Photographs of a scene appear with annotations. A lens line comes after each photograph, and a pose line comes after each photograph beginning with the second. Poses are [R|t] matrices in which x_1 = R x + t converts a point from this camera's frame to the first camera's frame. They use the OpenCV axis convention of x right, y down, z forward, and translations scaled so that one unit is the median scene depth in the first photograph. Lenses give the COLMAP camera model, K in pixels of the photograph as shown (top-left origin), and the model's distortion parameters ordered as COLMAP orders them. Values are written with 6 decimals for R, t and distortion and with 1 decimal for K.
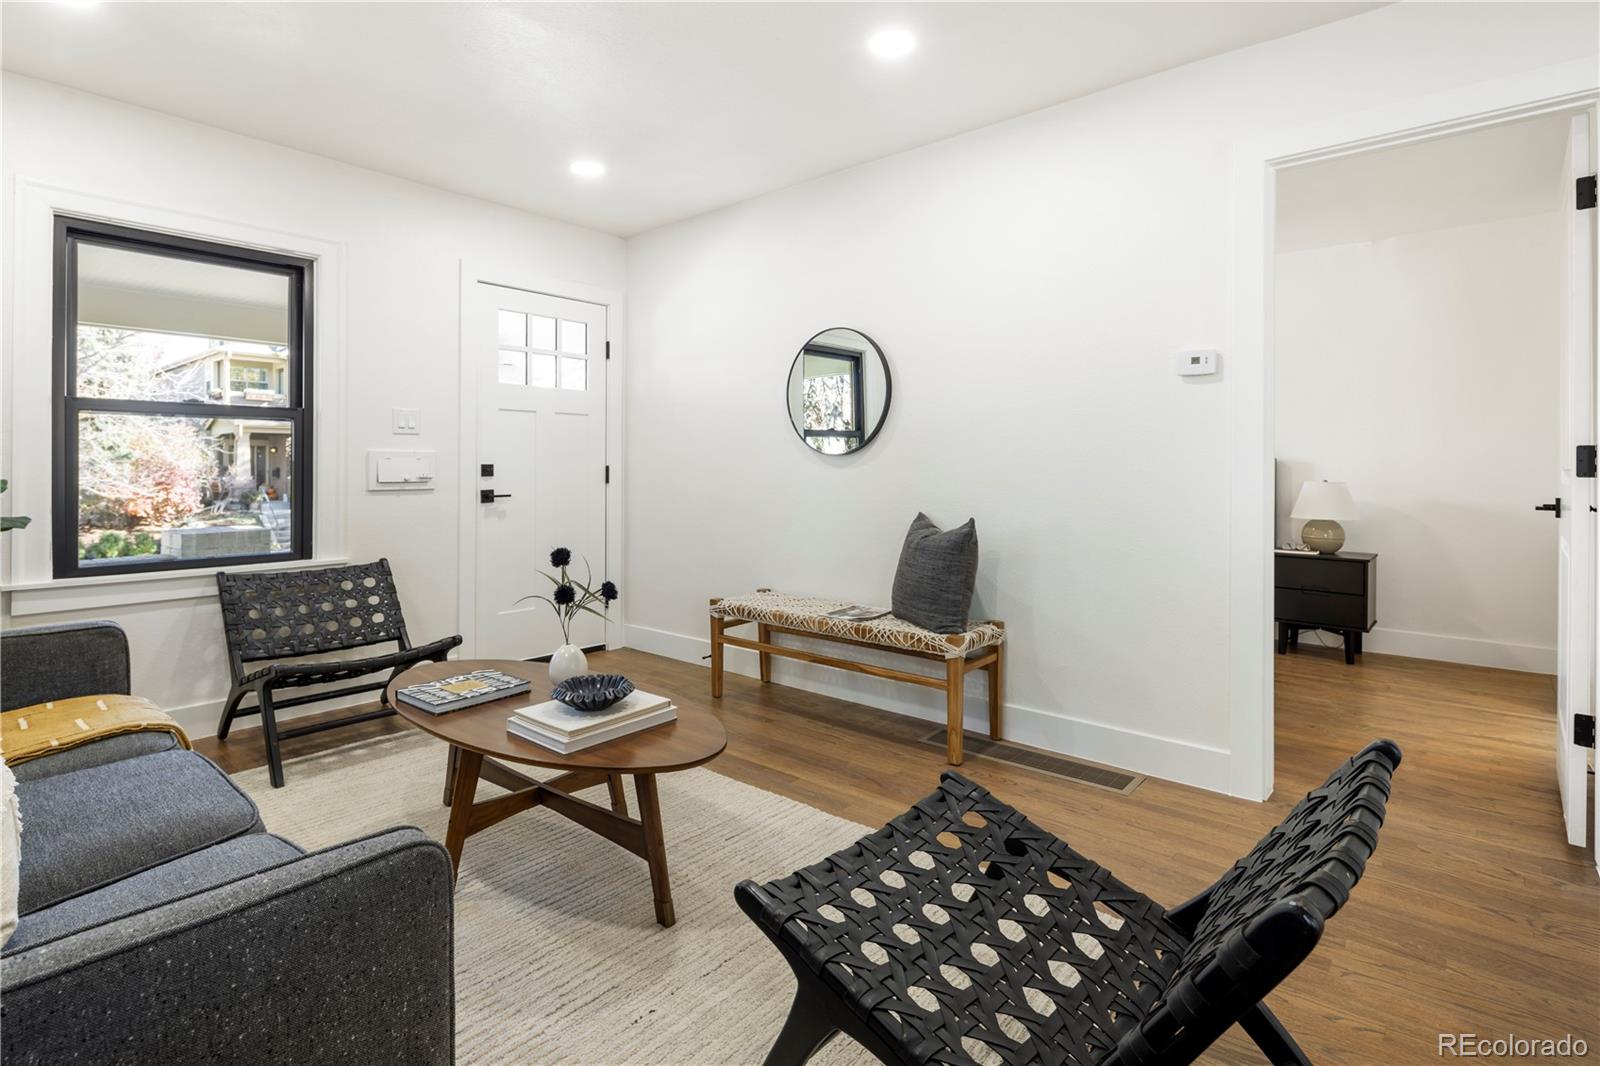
lens RADIAL K [[782.4, 0, 793.4], [0, 782.4, 456.1], [0, 0, 1]] dist [0.000065, -0.000578]
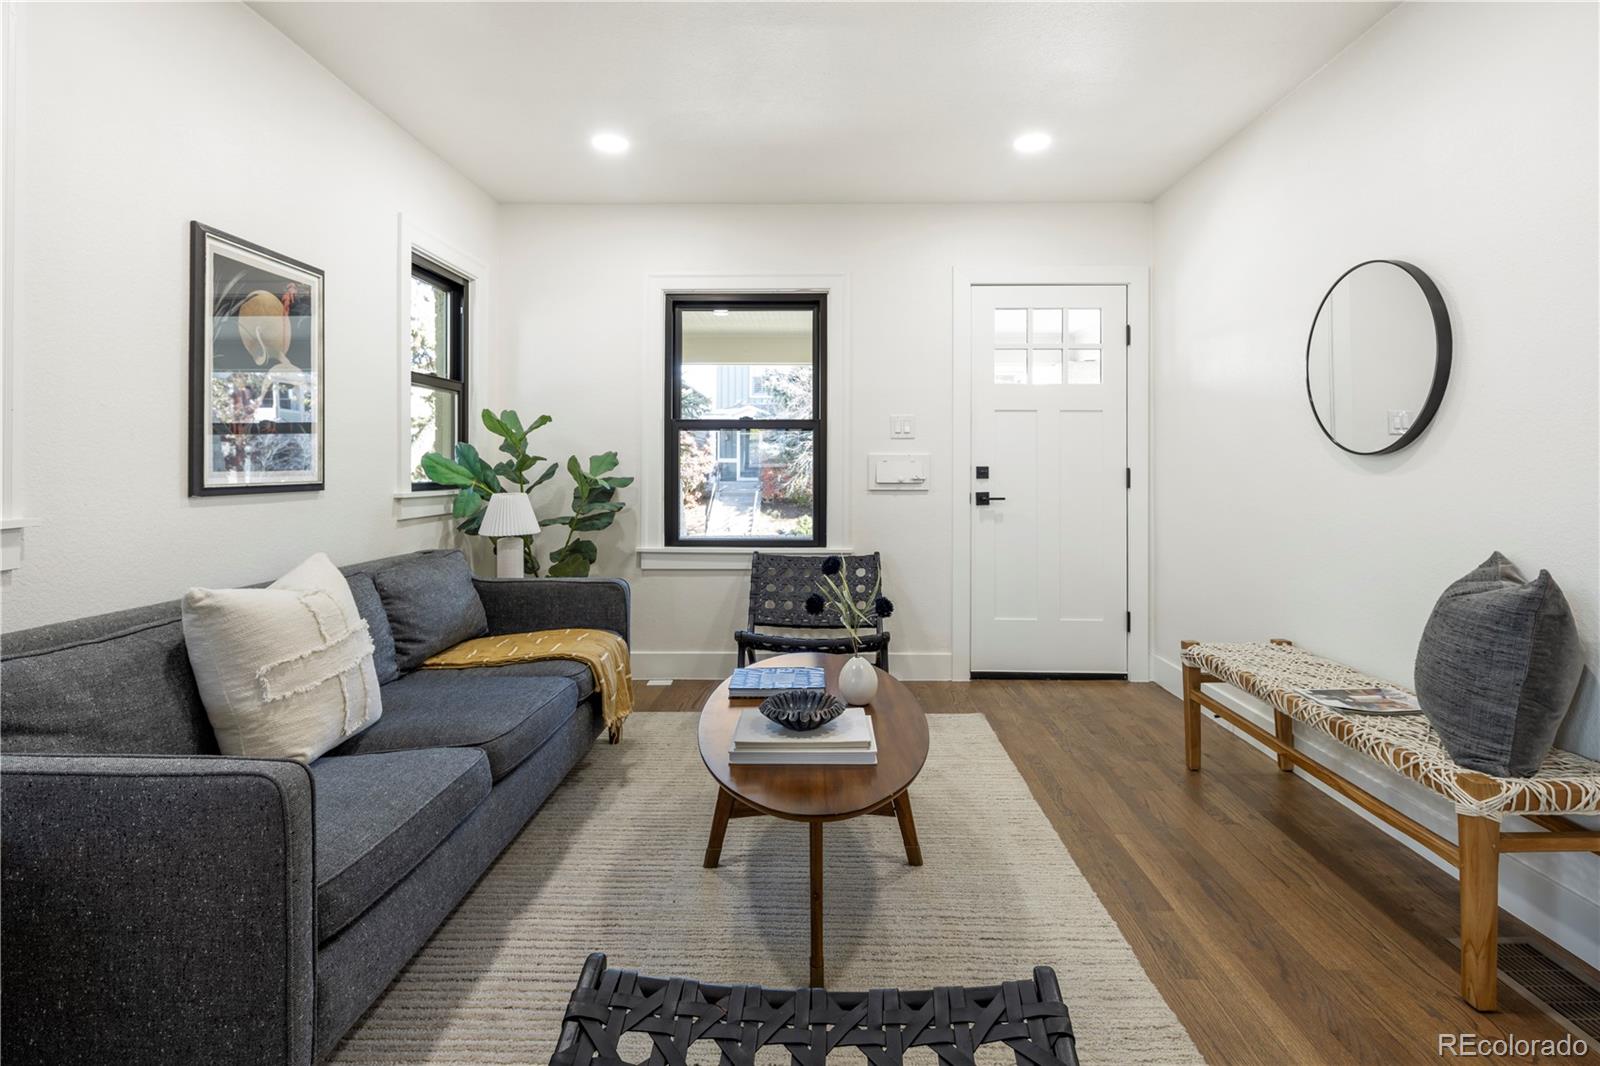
lens RADIAL K [[787.4, 0, 805.1], [0, 787.4, 446.7], [0, 0, 1]] dist [0.001317, -0.001410]
pose [[0.641417, -0.016598, -0.767013, 0.284094], [0.008431, 0.999858, -0.014586, -0.002487], [0.767146, 0.002889, 0.641466, 0.227041]]
